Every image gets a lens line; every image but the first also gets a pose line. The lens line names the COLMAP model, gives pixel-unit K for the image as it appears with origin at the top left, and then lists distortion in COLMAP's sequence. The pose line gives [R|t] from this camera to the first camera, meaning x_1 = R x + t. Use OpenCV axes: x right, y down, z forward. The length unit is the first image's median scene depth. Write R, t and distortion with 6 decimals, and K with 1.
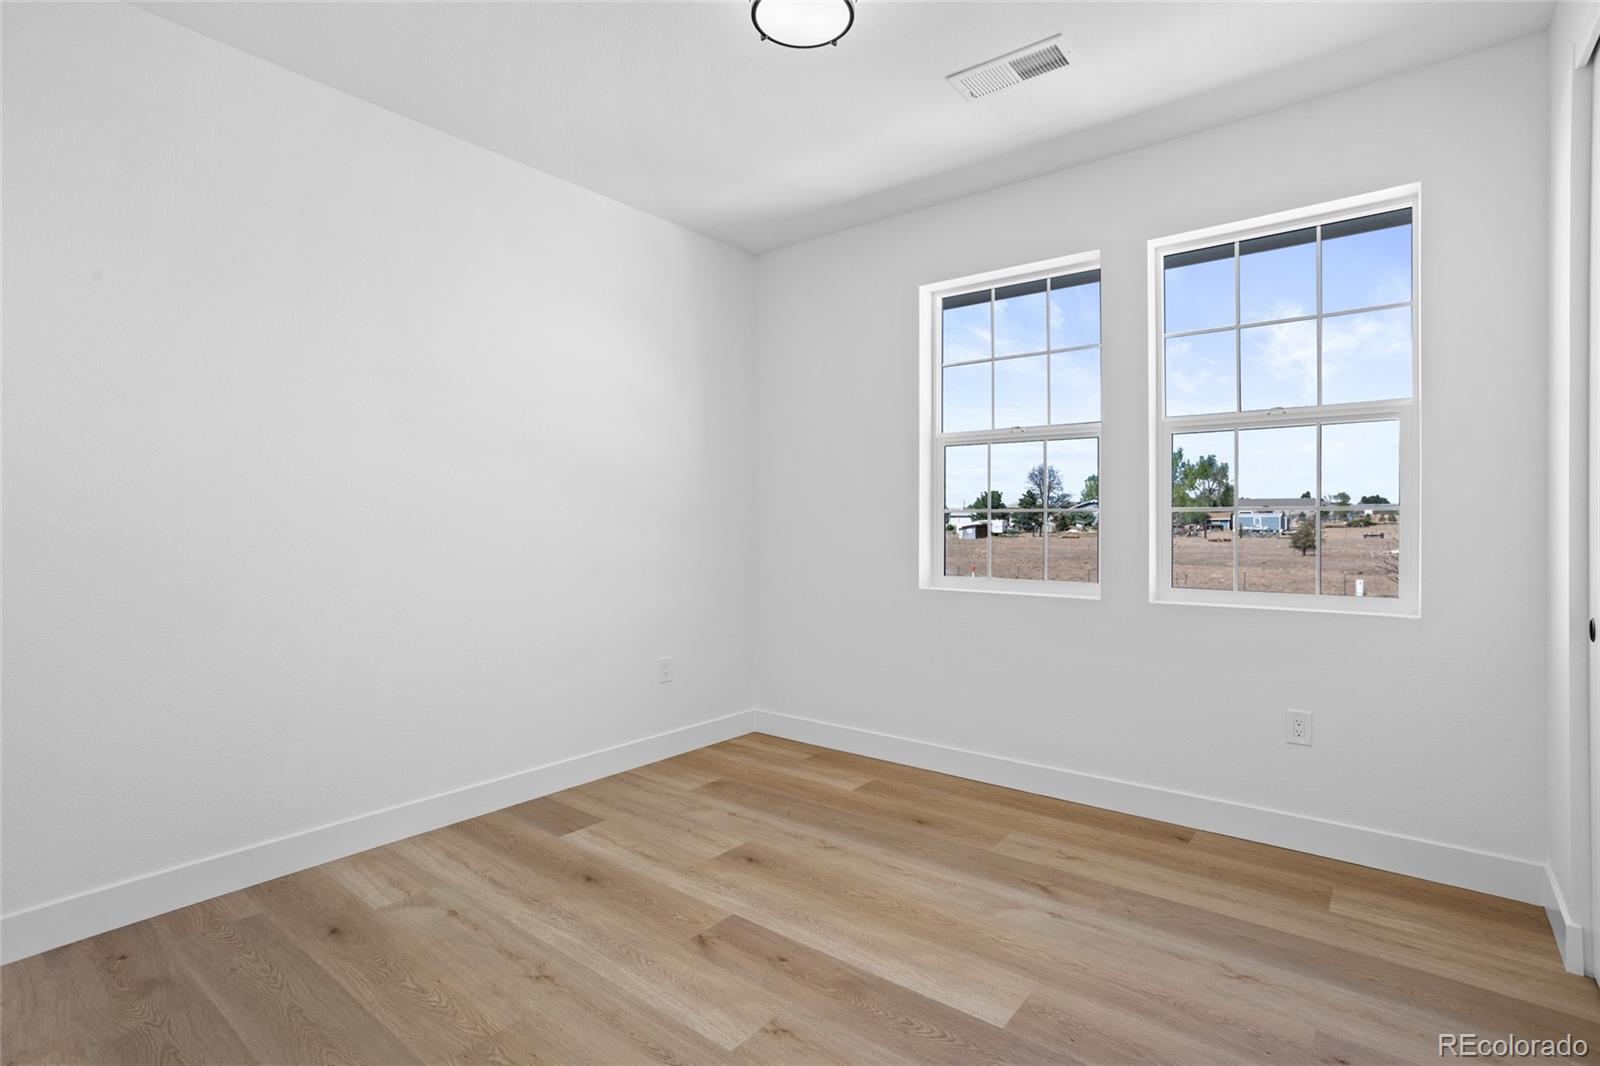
lens RADIAL K [[780.4, 0, 803.0], [0, 780.4, 524.9], [0, 0, 1]] dist [-0.053904, 0.034760]
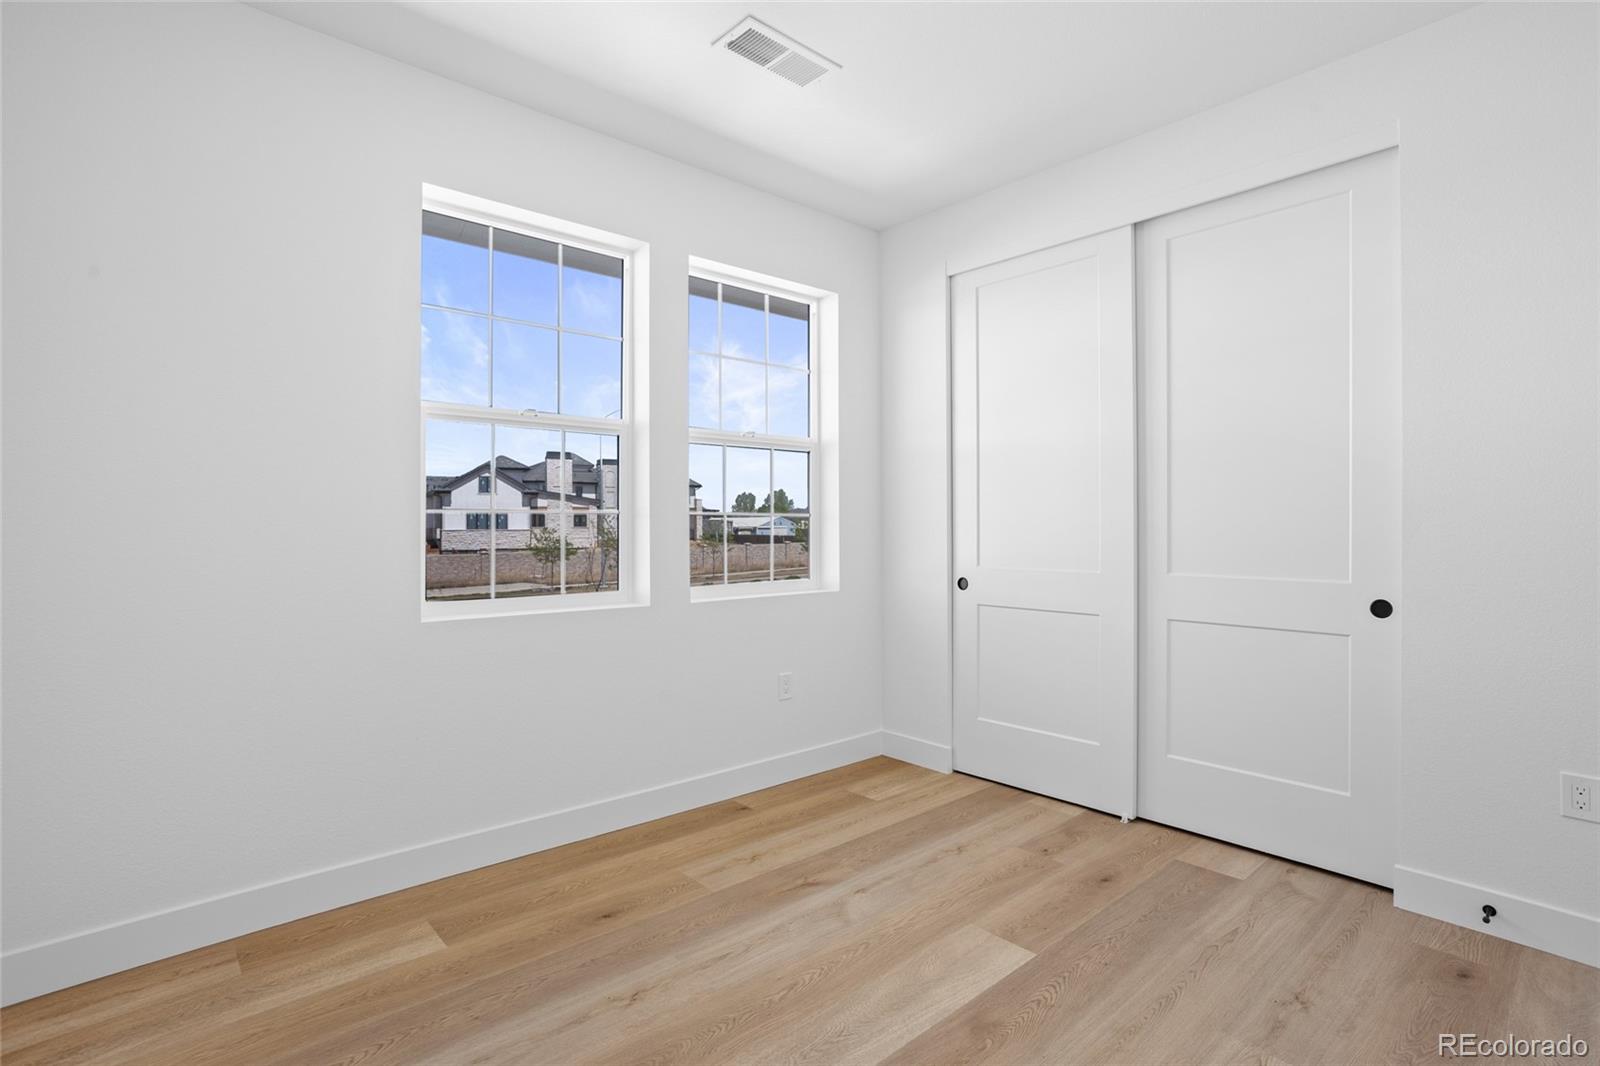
lens RADIAL K [[780.4, 0, 803.0], [0, 780.4, 524.9], [0, 0, 1]] dist [-0.053904, 0.034760]
pose [[0.169014, 0.001715, 0.985612, -0.660840], [0.002888, 0.999993, -0.002236, -0.000866], [-0.985609, 0.003225, 0.169008, 0.791245]]
